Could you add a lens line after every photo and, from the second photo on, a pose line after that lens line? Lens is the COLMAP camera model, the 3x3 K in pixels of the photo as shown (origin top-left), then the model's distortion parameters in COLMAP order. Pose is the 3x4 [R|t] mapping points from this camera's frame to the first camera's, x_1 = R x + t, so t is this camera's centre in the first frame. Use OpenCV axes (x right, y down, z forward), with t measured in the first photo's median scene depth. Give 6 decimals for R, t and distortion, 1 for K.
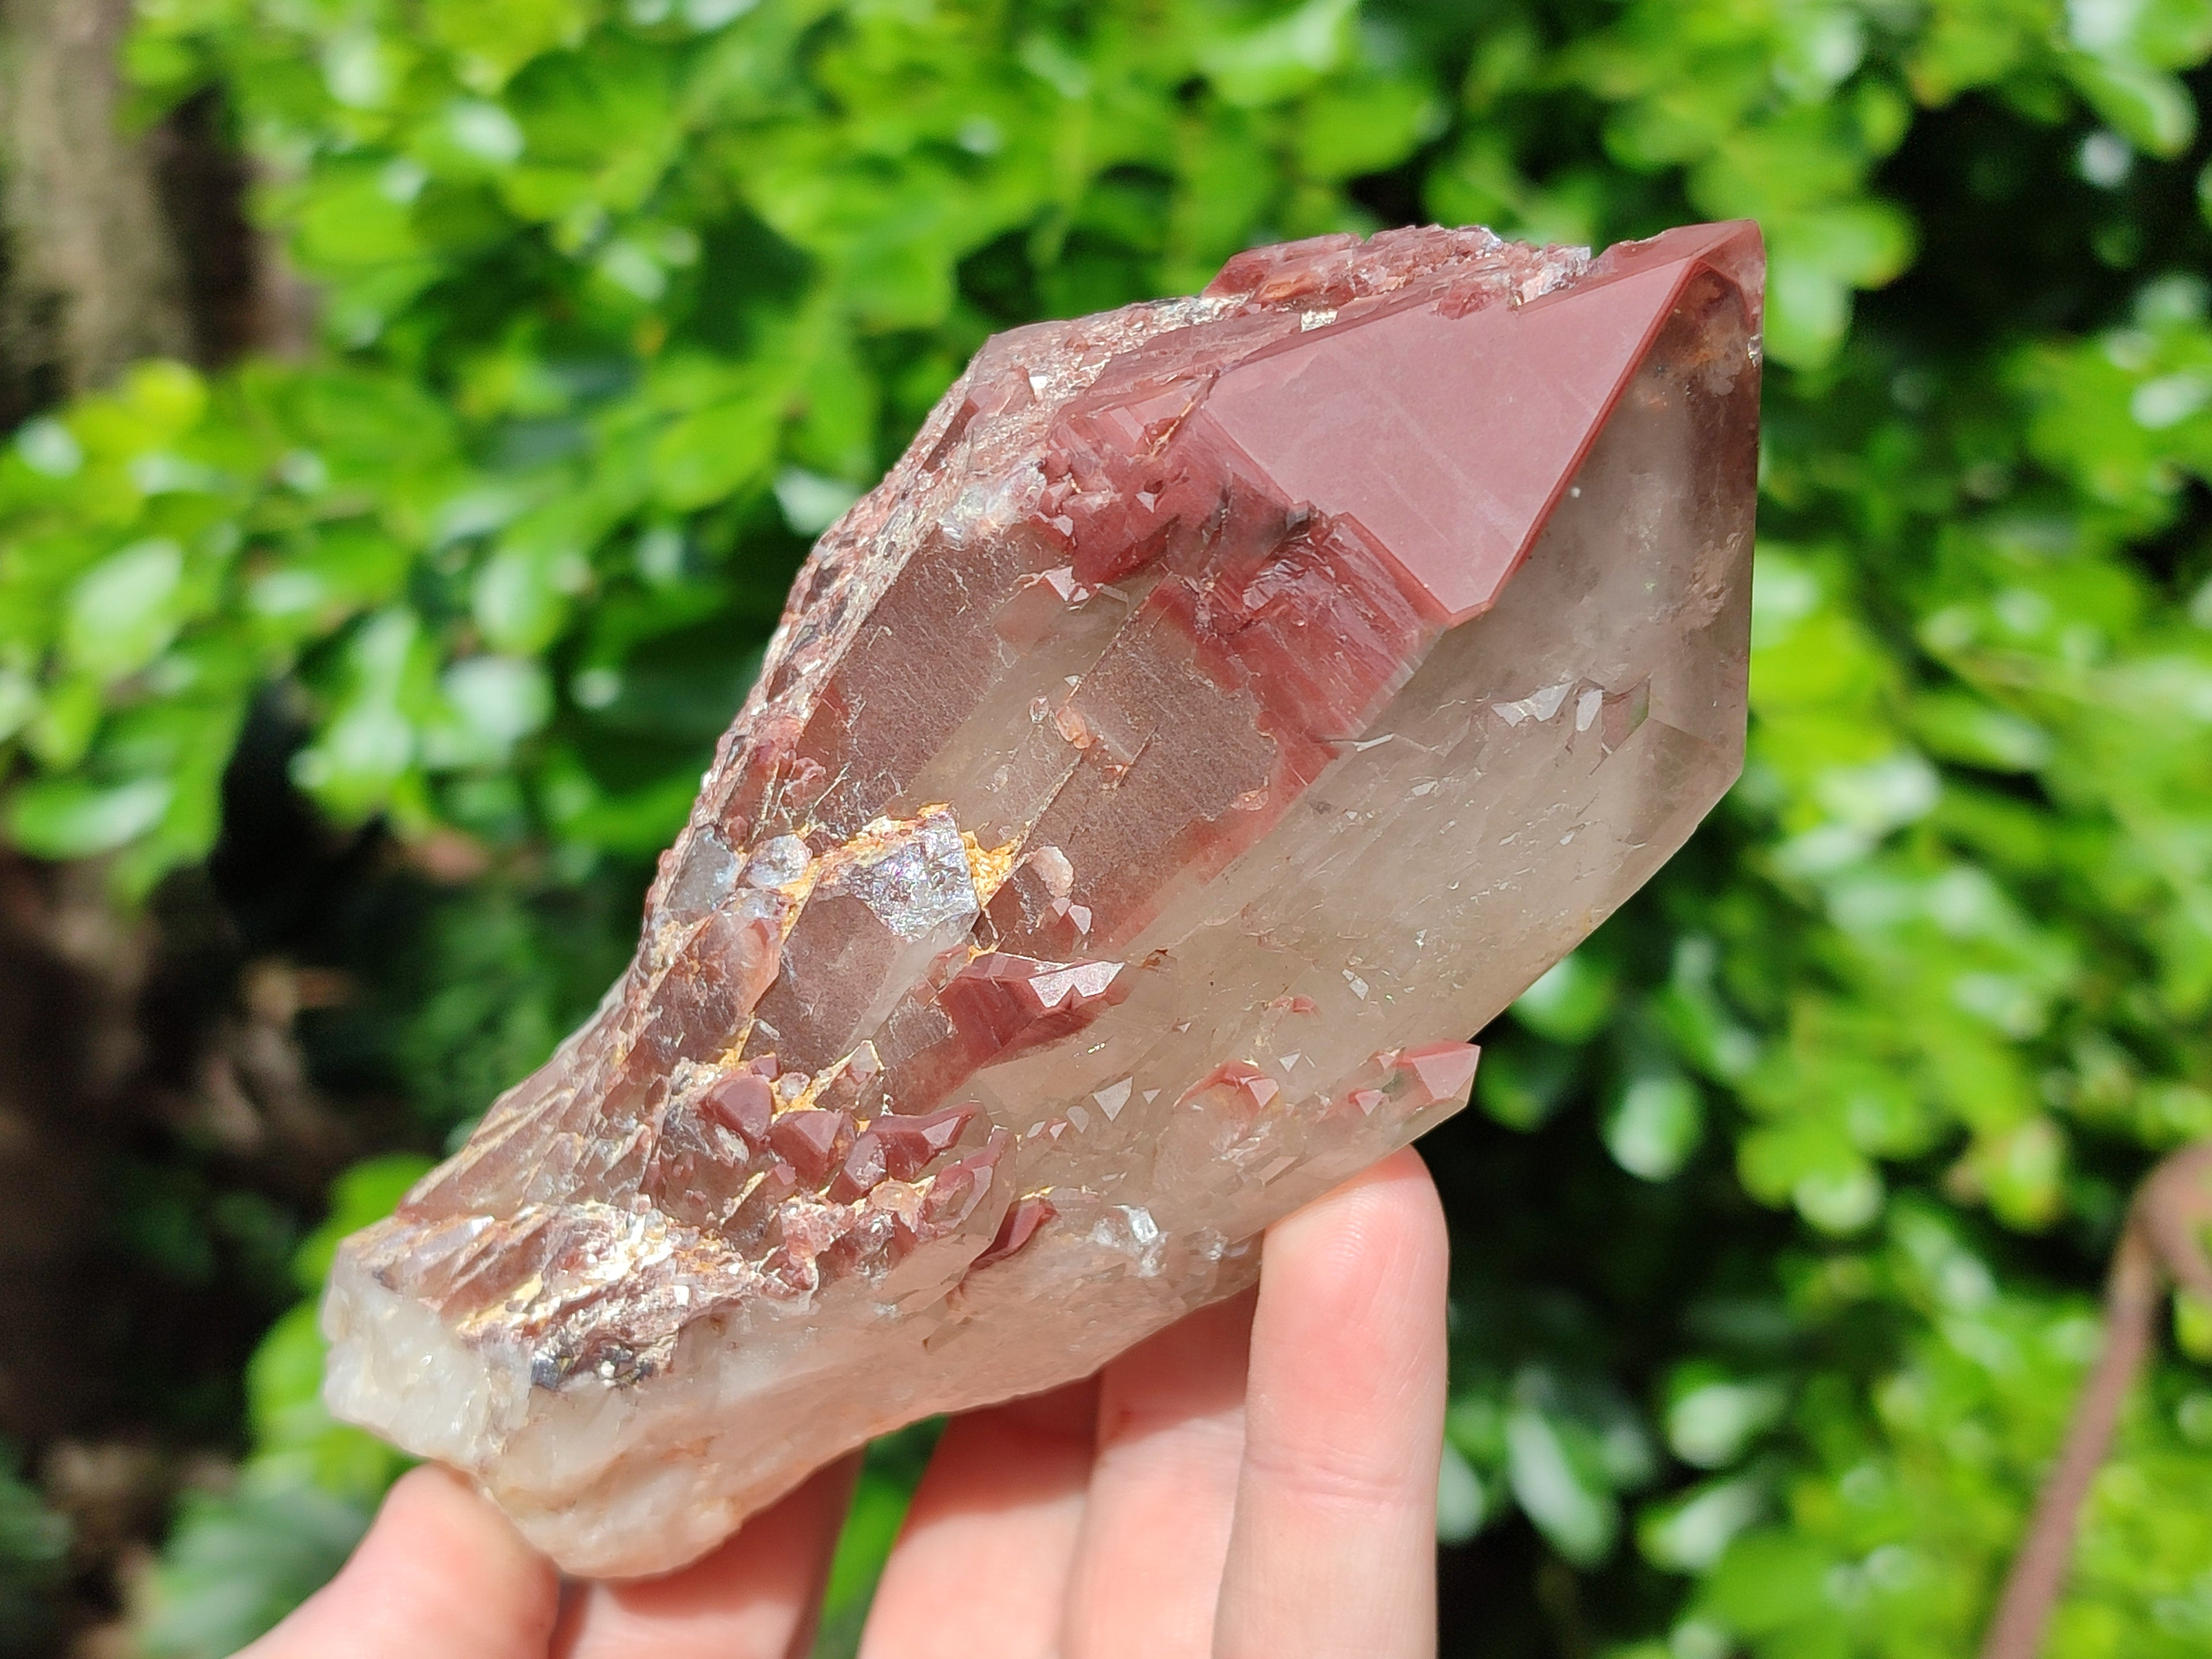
lens RADIAL K [[3330.8, 0, 1109.8], [0, 3330.8, 832.7], [0, 0, 1]] dist [-0.025210, 0.000000]
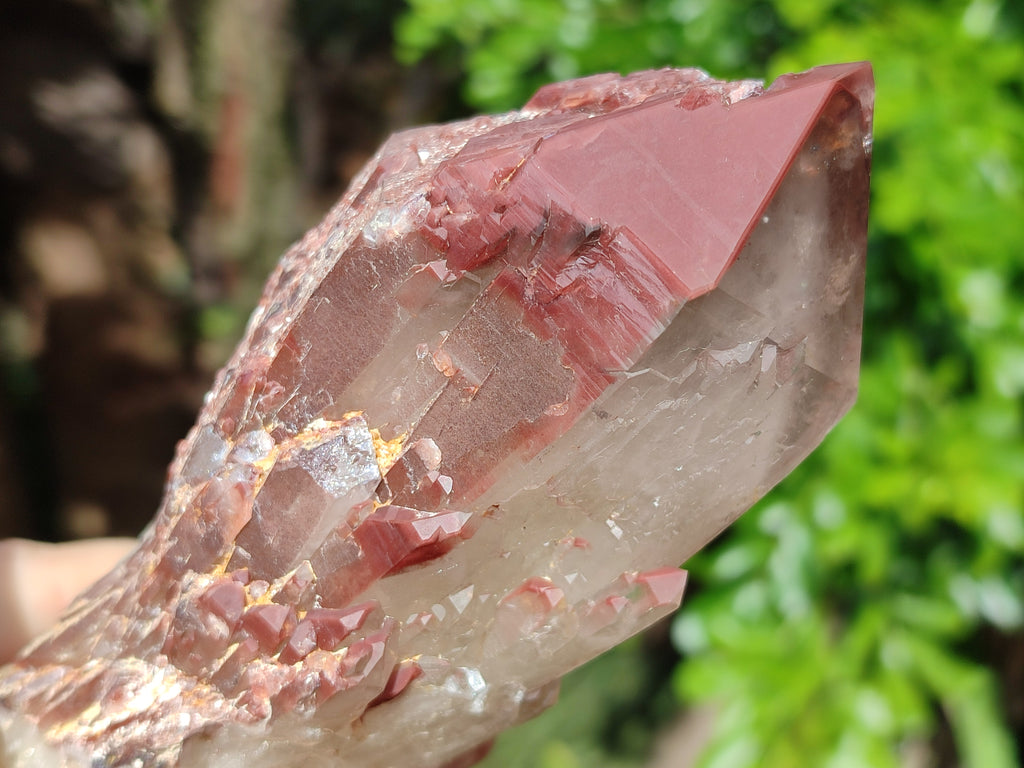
lens RADIAL K [[1541.9, 0, 508.9], [0, 1541.9, 381.0], [0, 0, 1]] dist [-0.025210, 0.000000]
pose [[0.997858, 0.022994, 0.061251, -0.023884], [-0.019157, 0.997860, -0.062511, 0.021379], [-0.062557, 0.061204, 0.996163, 0.261777]]
